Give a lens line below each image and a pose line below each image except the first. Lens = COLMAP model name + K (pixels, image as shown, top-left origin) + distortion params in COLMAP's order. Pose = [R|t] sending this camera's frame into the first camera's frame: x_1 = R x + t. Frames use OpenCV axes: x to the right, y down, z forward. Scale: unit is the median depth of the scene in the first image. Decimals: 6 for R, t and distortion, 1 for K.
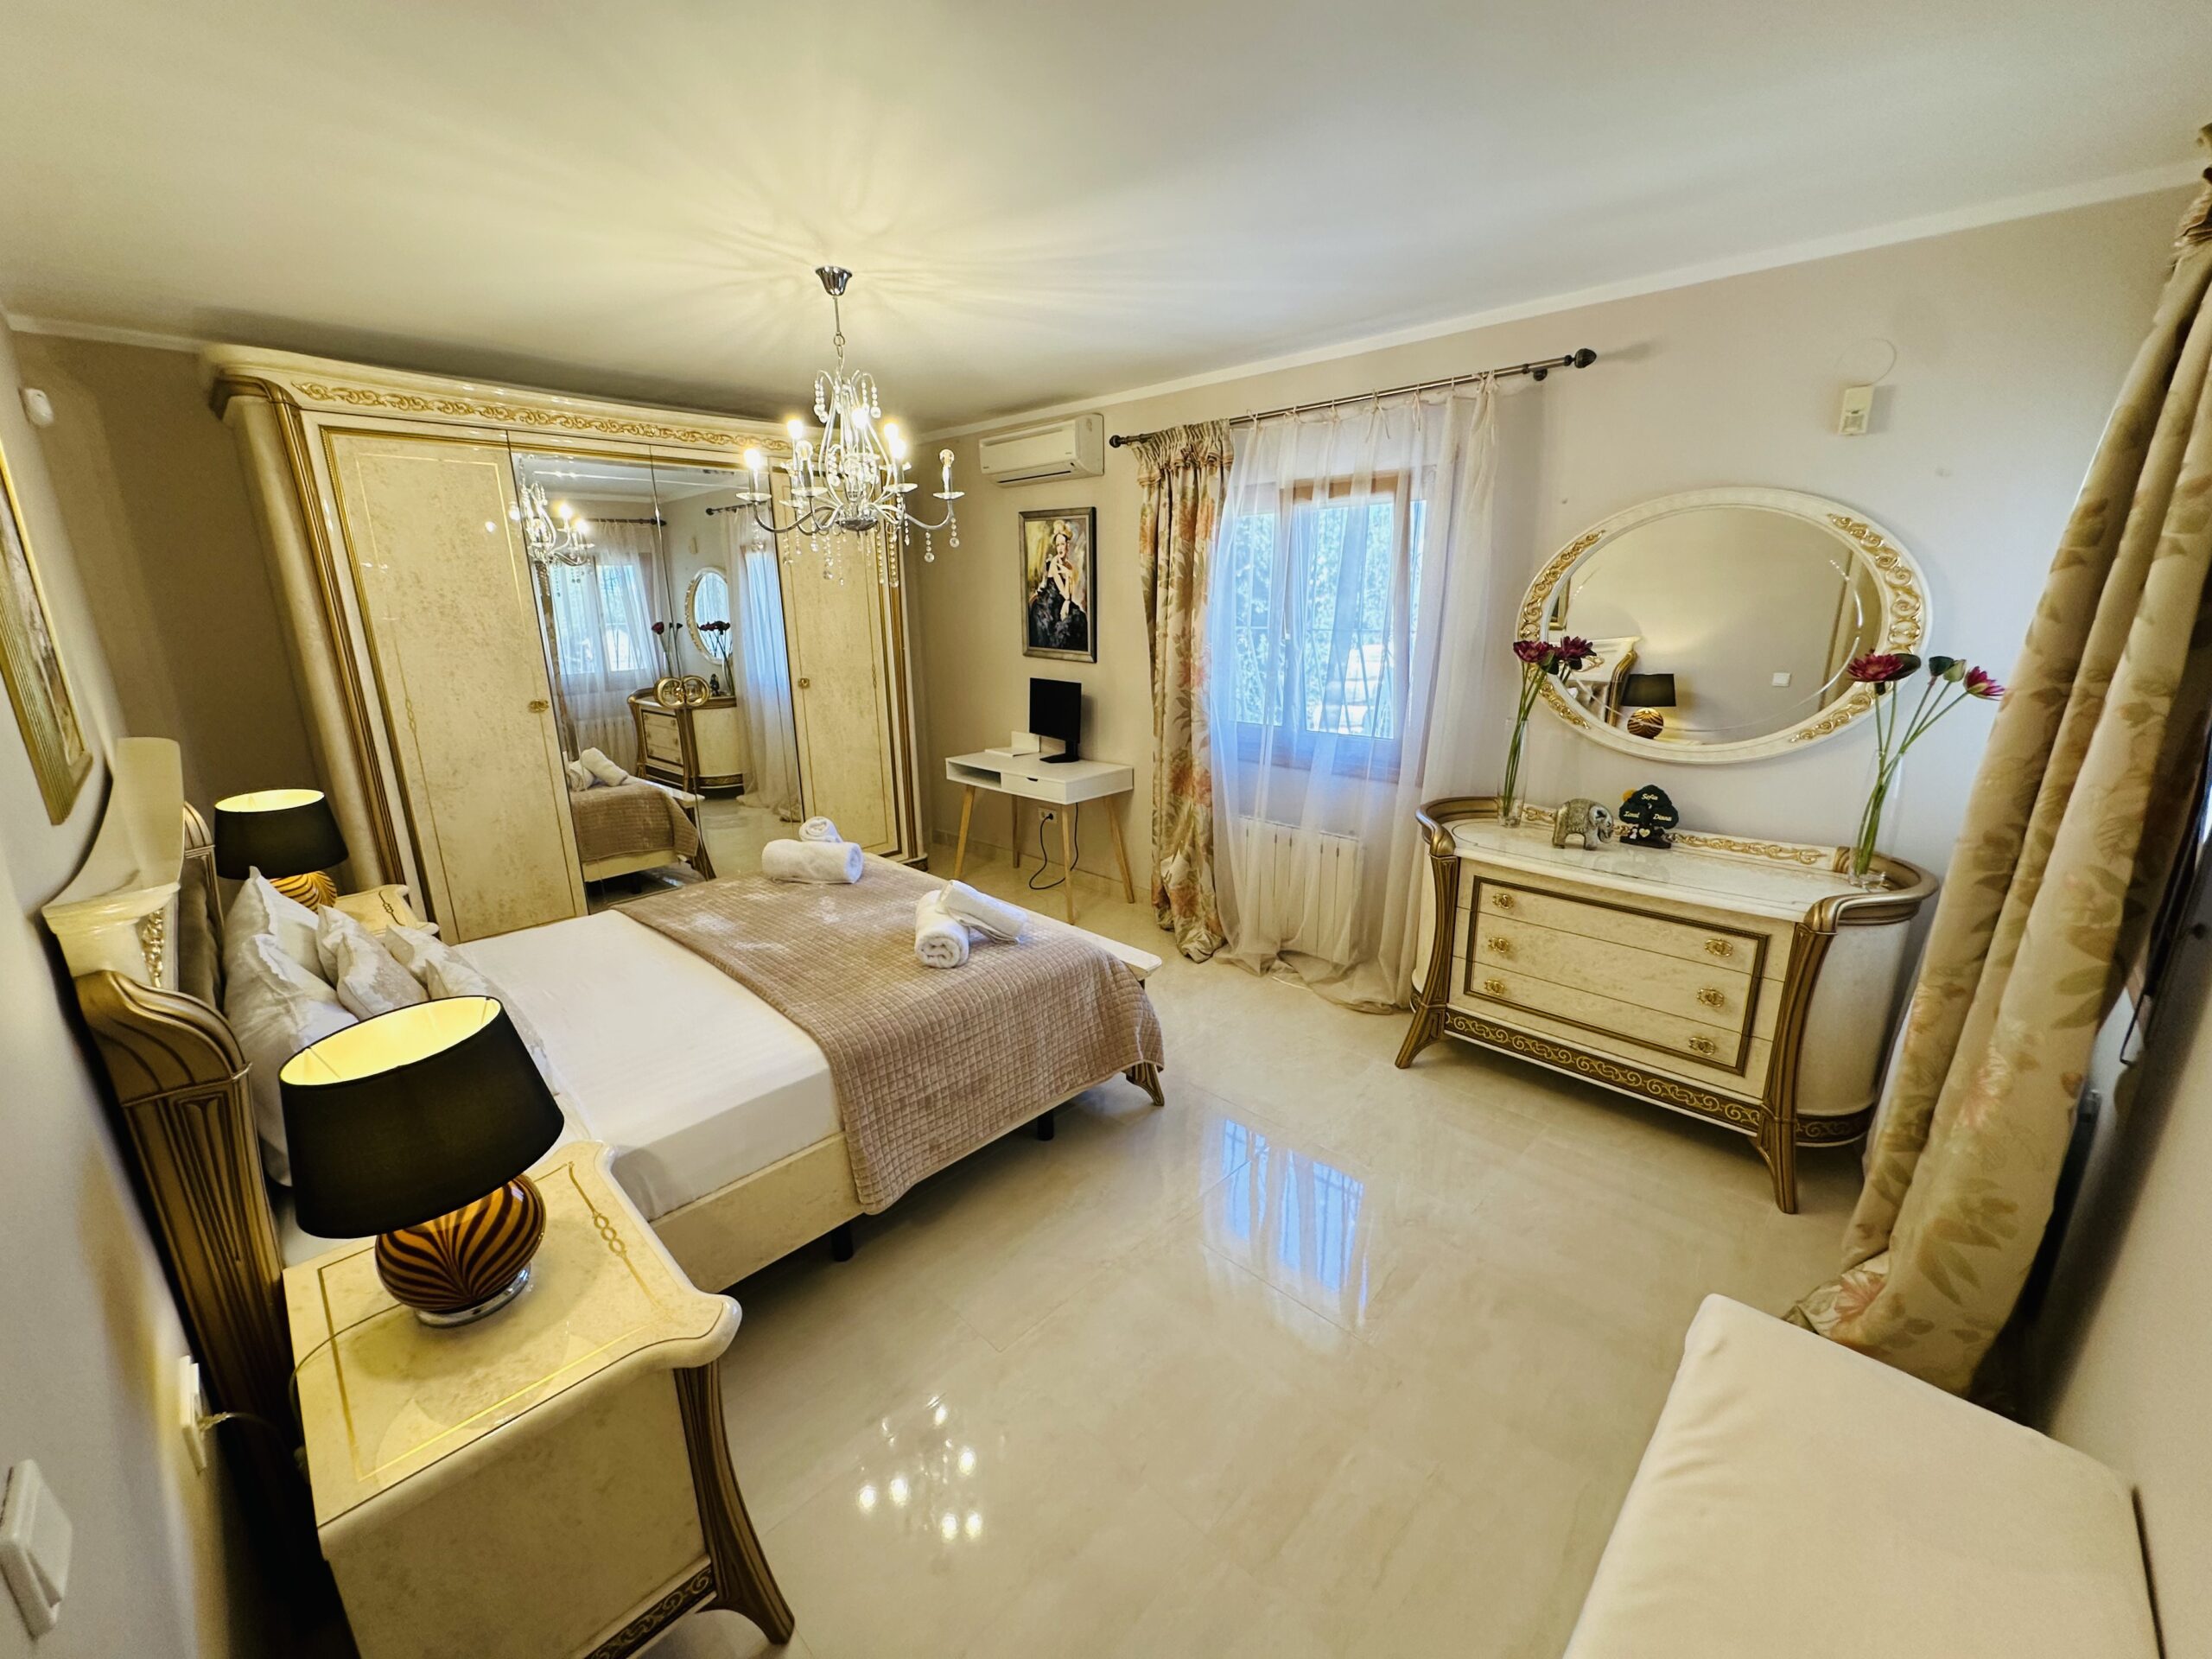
lens RADIAL K [[882.2, 0, 1115.2], [0, 882.2, 828.9], [0, 0, 1]] dist [-0.009328, 0.002410]
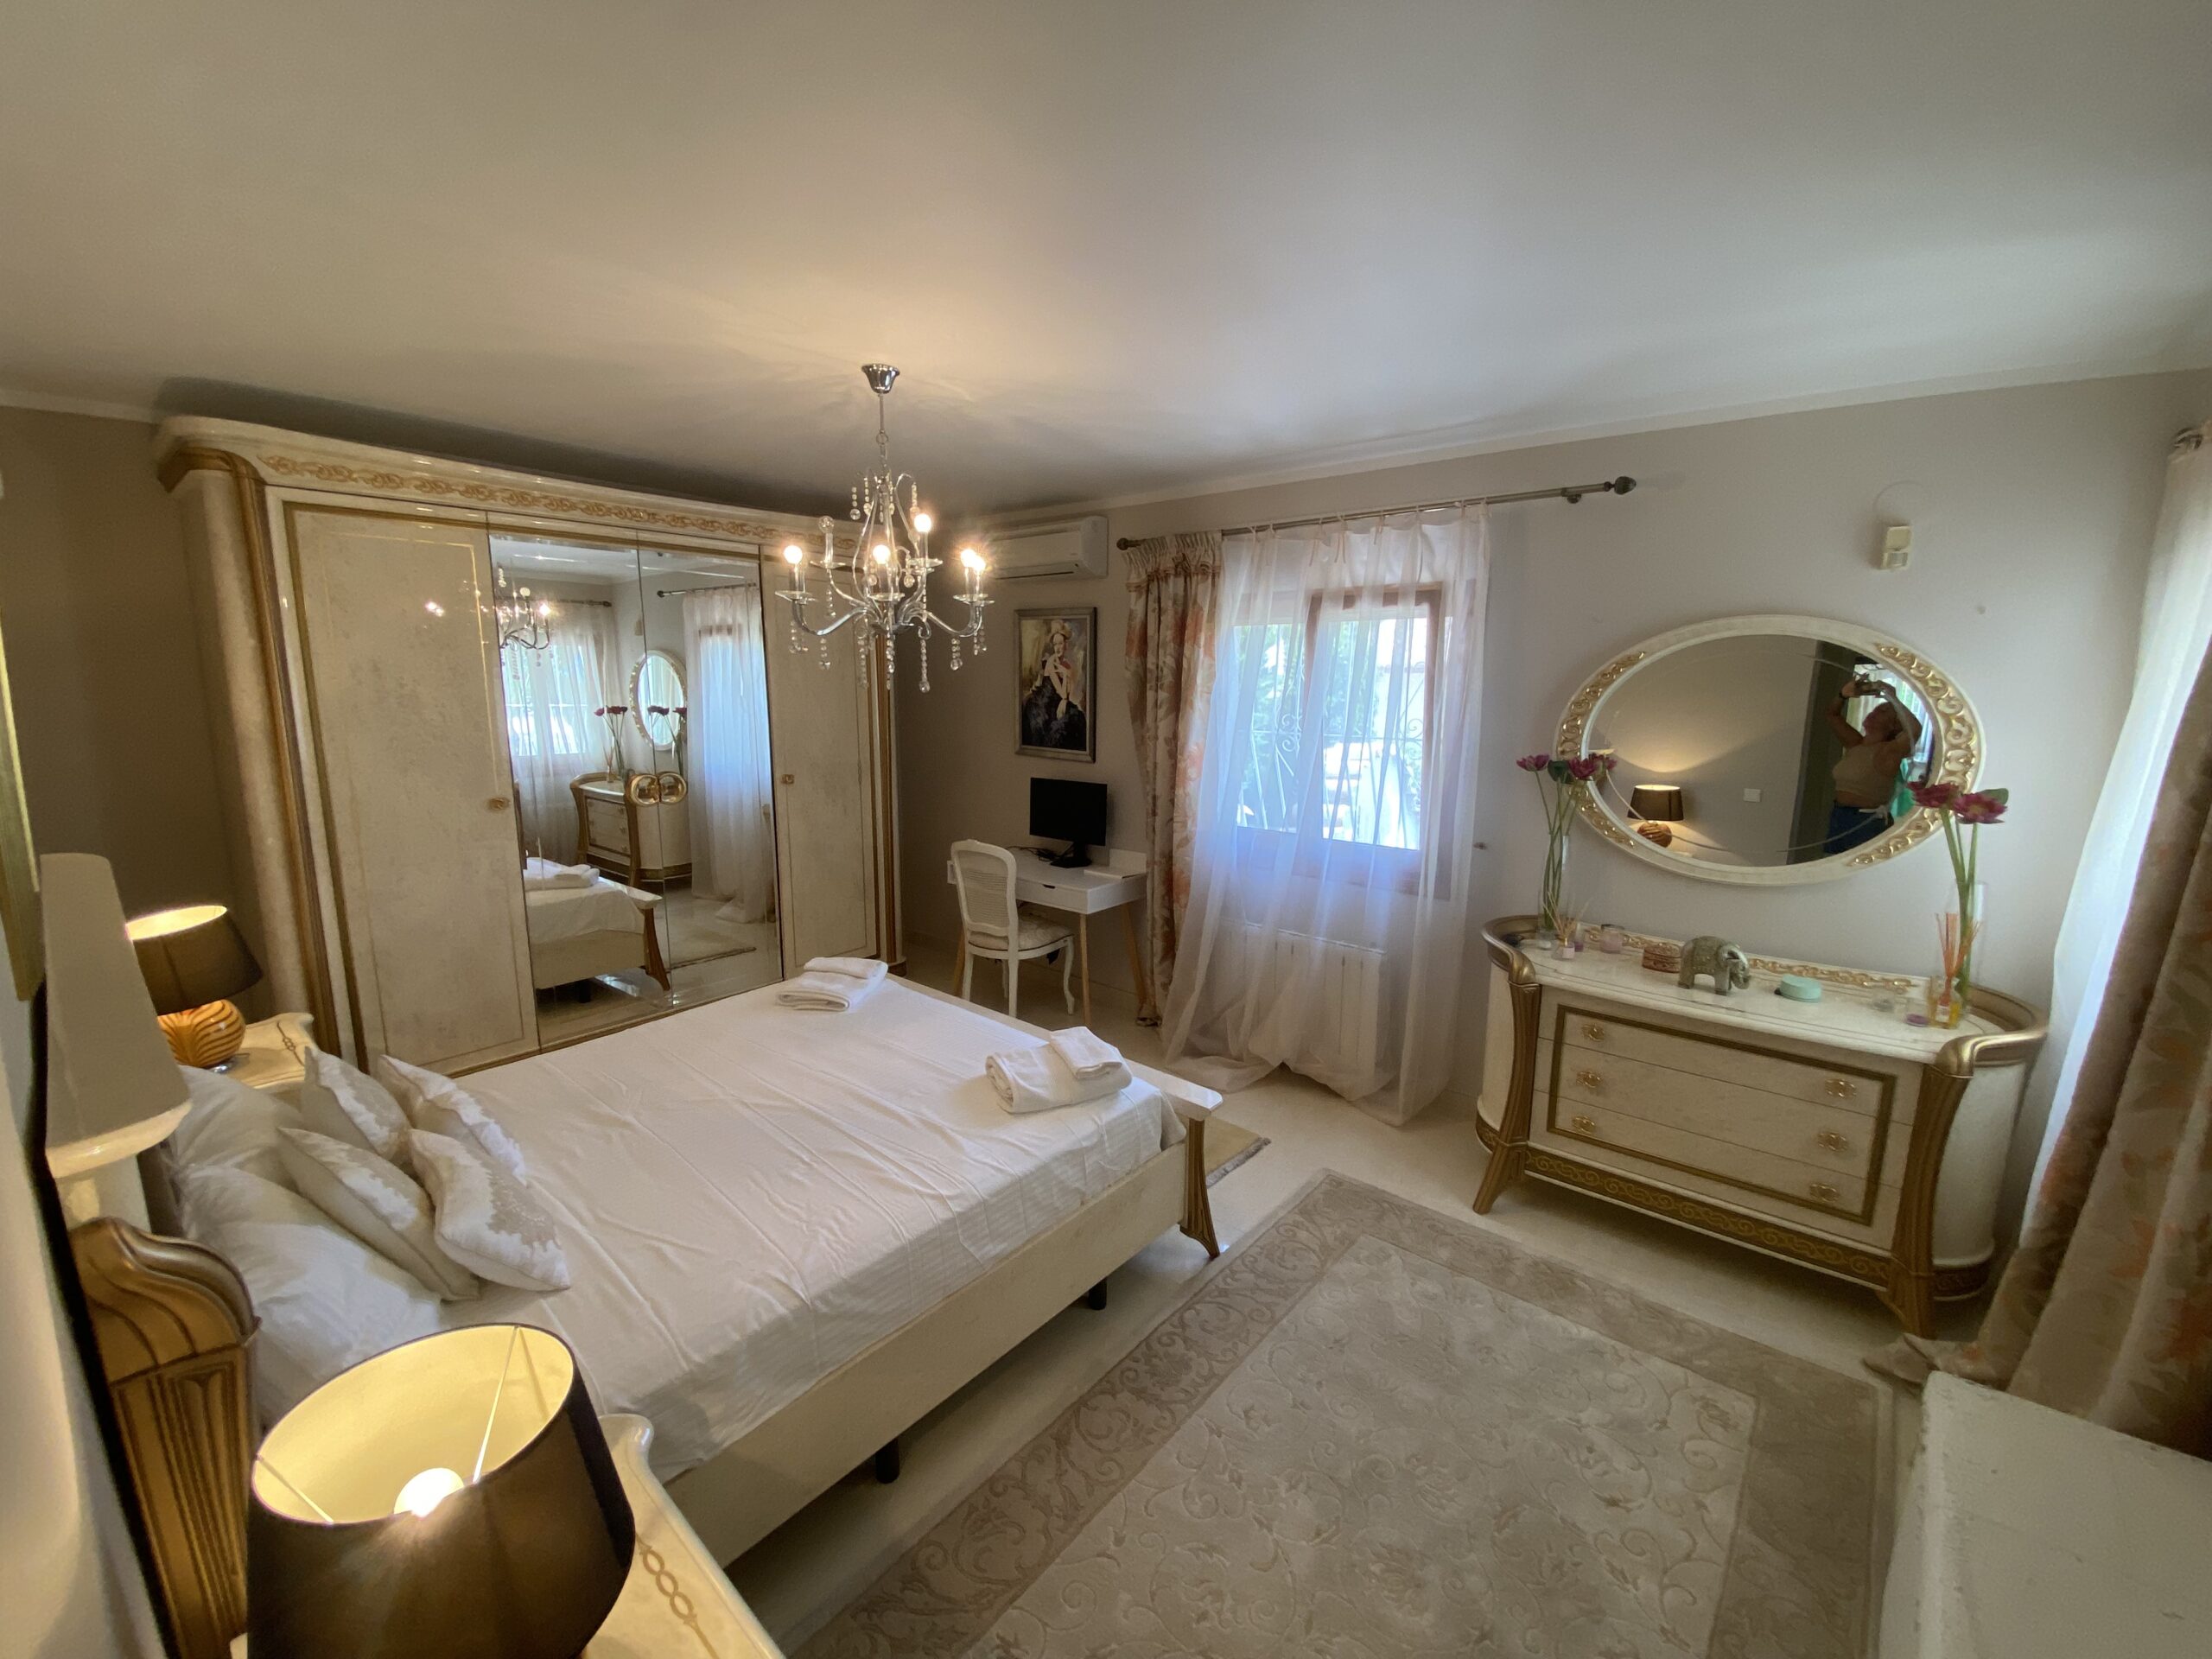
lens RADIAL K [[892.3, 0, 1111.8], [0, 892.3, 832.4], [0, 0, 1]] dist [-0.004505, -0.004636]
pose [[0.997171, 0.009504, 0.074564, -0.125408], [-0.002509, 0.995630, -0.093349, -0.035728], [-0.075125, 0.092898, 0.992837, 0.054813]]
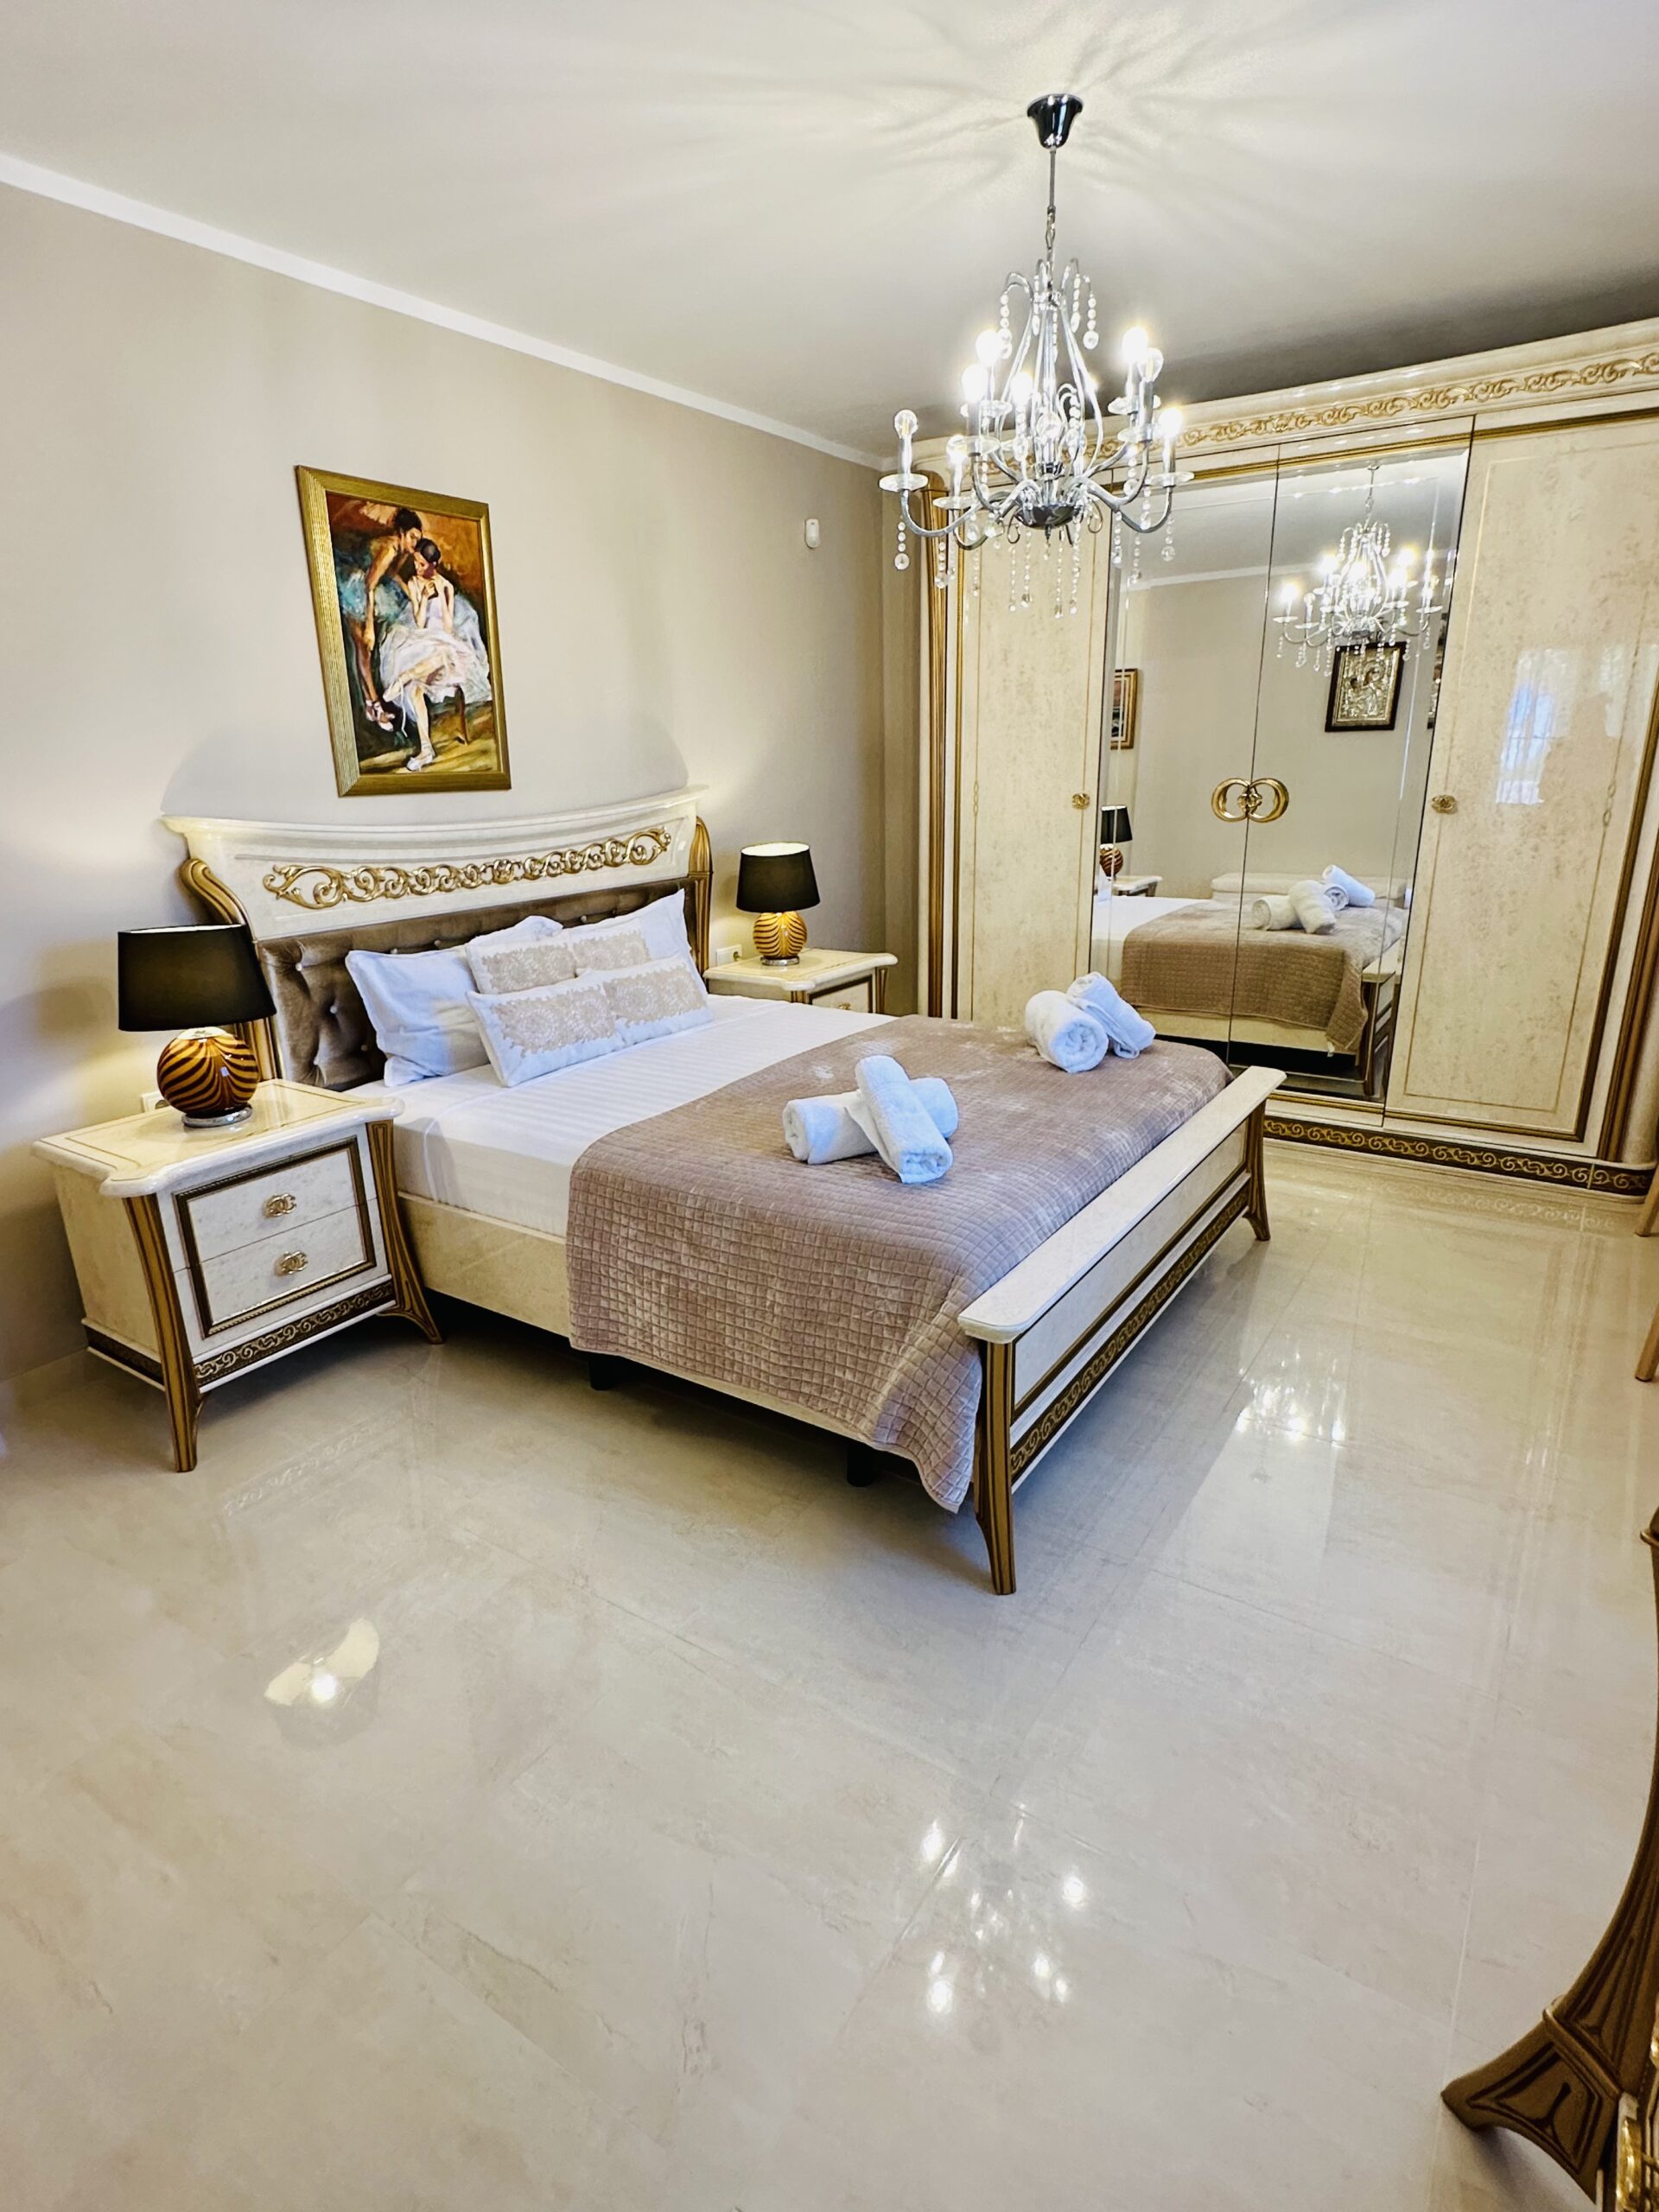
lens RADIAL K [[1159.0, 0, 822.3], [0, 1159.0, 1117.9], [0, 0, 1]] dist [-0.006903, 0.001886]
pose [[0.174426, 0.307402, -0.935457, 0.649559], [-0.237030, 0.935193, 0.263119, -0.120722], [0.955716, 0.175837, 0.235985, 0.747651]]
